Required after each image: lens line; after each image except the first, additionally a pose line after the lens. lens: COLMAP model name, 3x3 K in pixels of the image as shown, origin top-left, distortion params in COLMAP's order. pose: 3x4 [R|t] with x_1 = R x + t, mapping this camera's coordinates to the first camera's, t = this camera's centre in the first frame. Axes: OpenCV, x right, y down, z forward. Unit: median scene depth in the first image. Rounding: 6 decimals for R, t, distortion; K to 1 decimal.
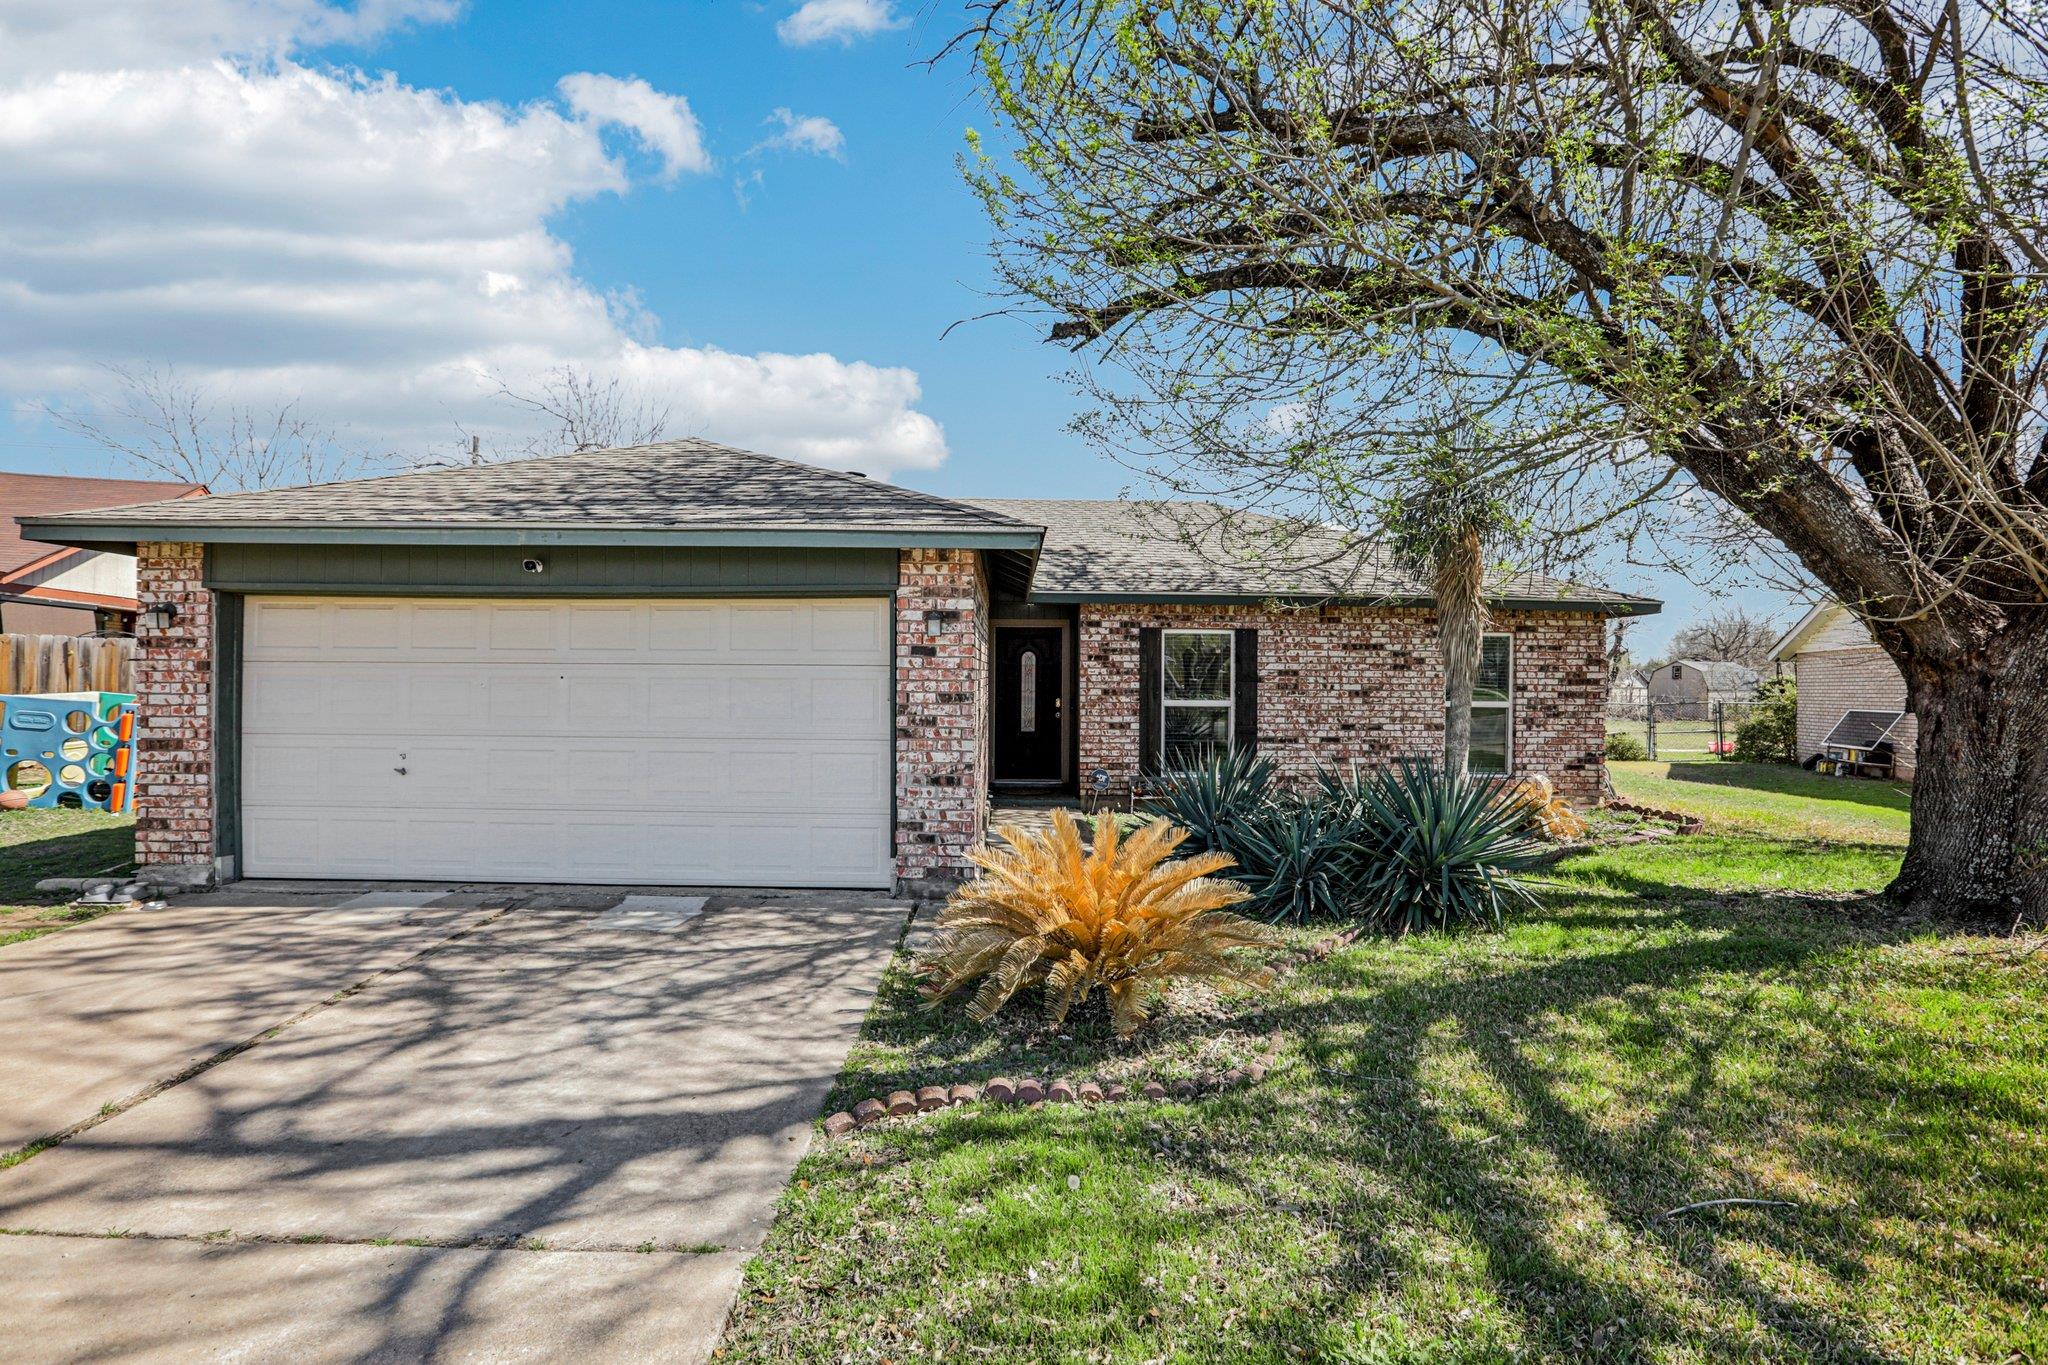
lens RADIAL K [[936.4, 0, 1031.7], [0, 936.4, 682.2], [0, 0, 1]] dist [-0.054066, 0.017075]
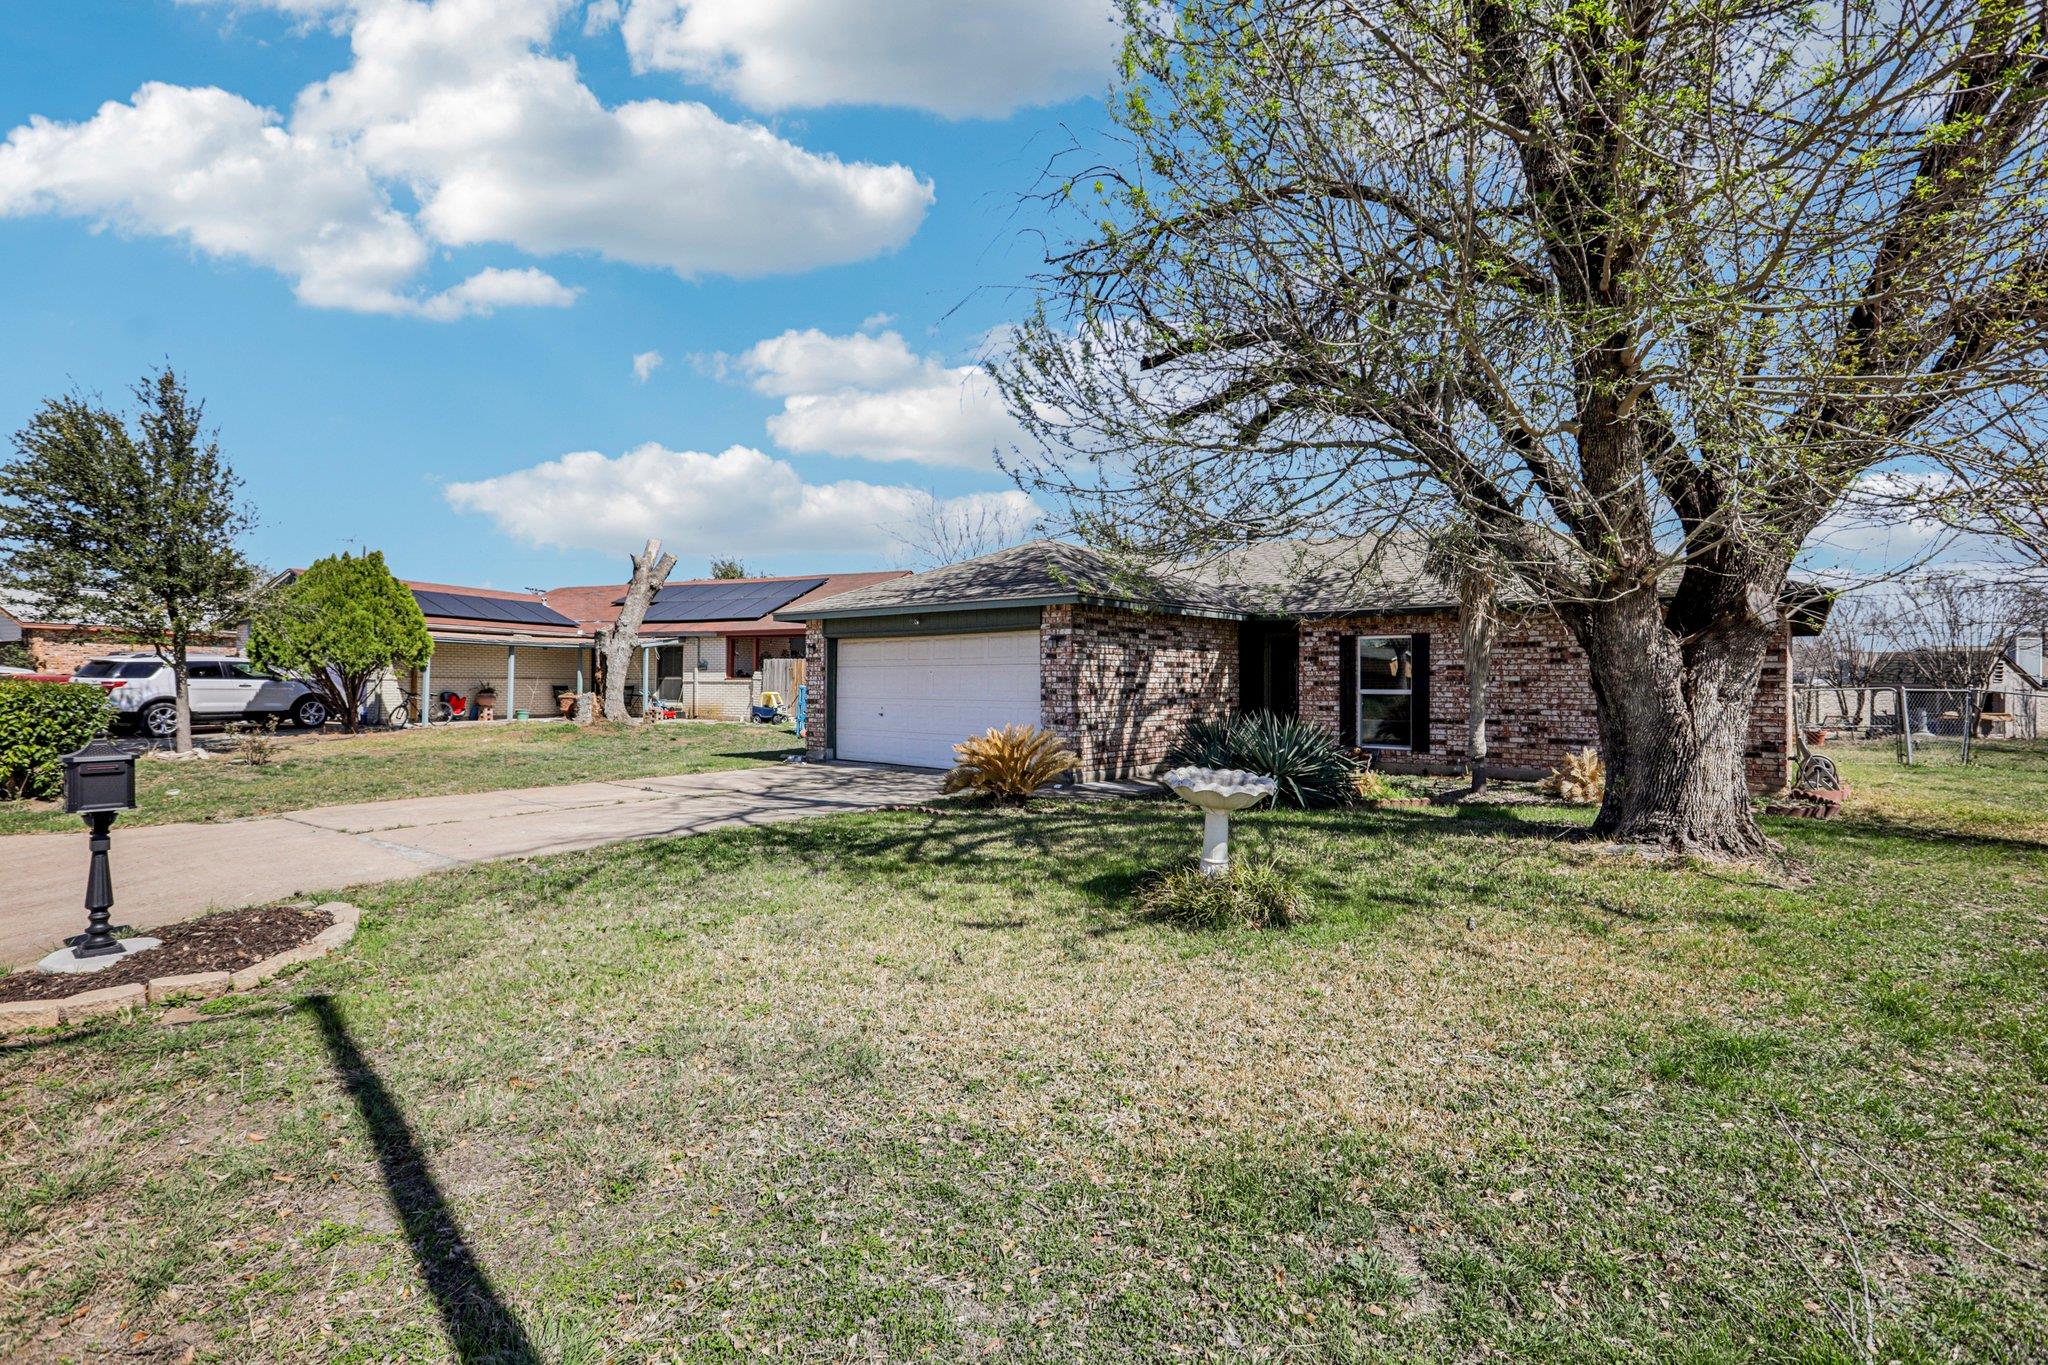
lens RADIAL K [[936.4, 0, 1031.7], [0, 936.4, 682.2], [0, 0, 1]] dist [-0.054066, 0.017075]
pose [[0.754018, -0.005469, -0.656831, 0.656241], [-0.003115, 0.999924, -0.011901, 0.026109], [0.656847, 0.011020, 0.753944, -0.295400]]
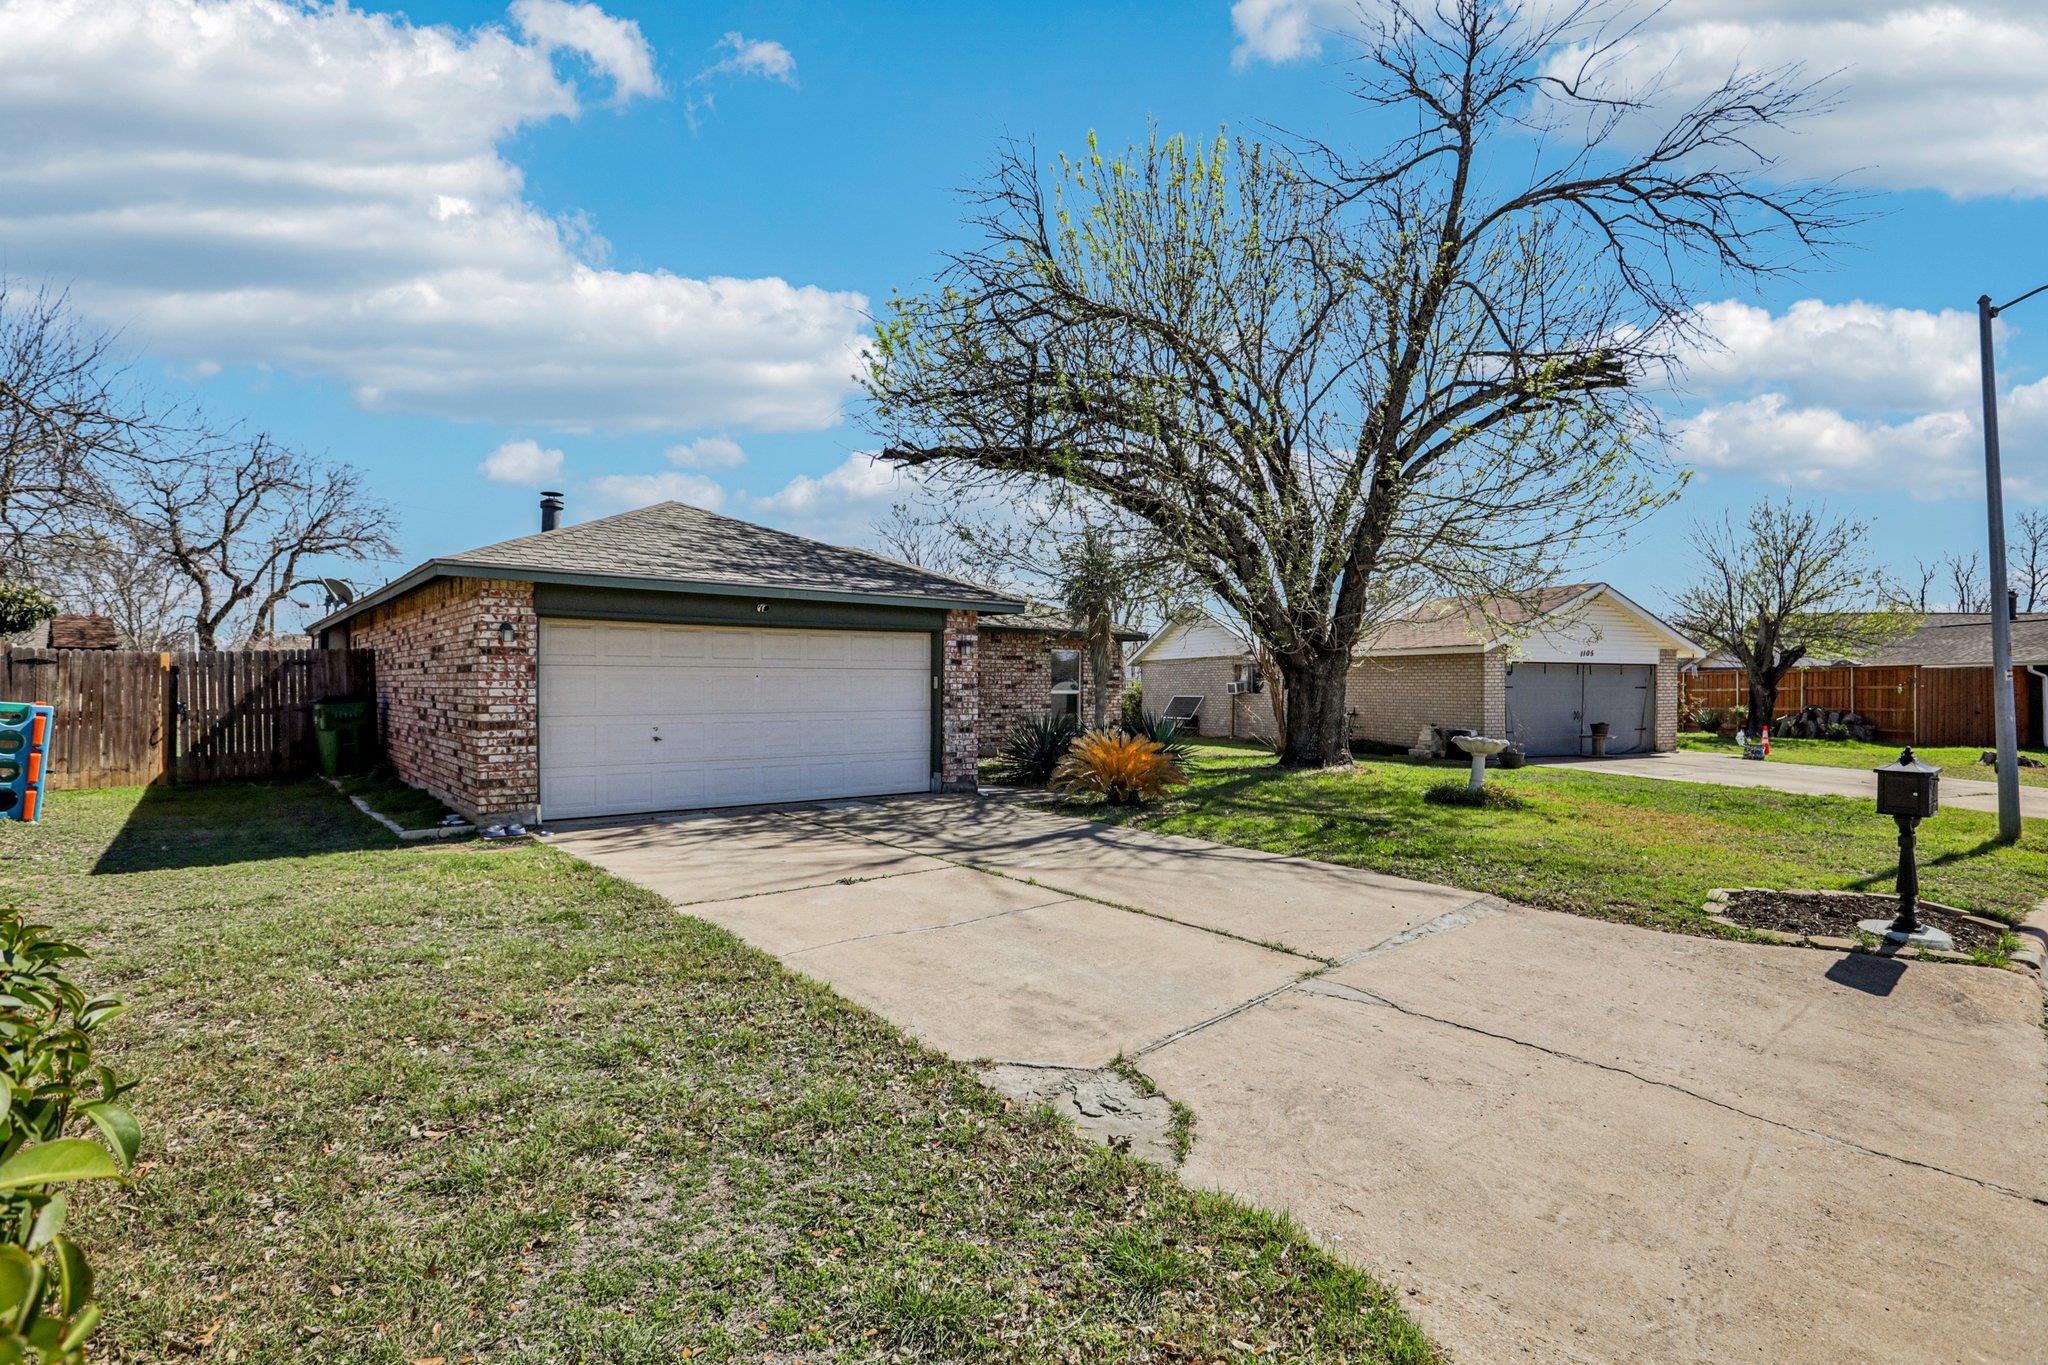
lens RADIAL K [[1001.5, 0, 1024.0], [0, 1001.5, 682.5], [0, 0, 1]] dist [-0.062096, 0.021971]
pose [[0.776888, -0.005165, 0.629618, -0.735263], [0.005538, 0.999984, 0.001370, 0.003532], [-0.629615, 0.002422, 0.776904, -0.380642]]
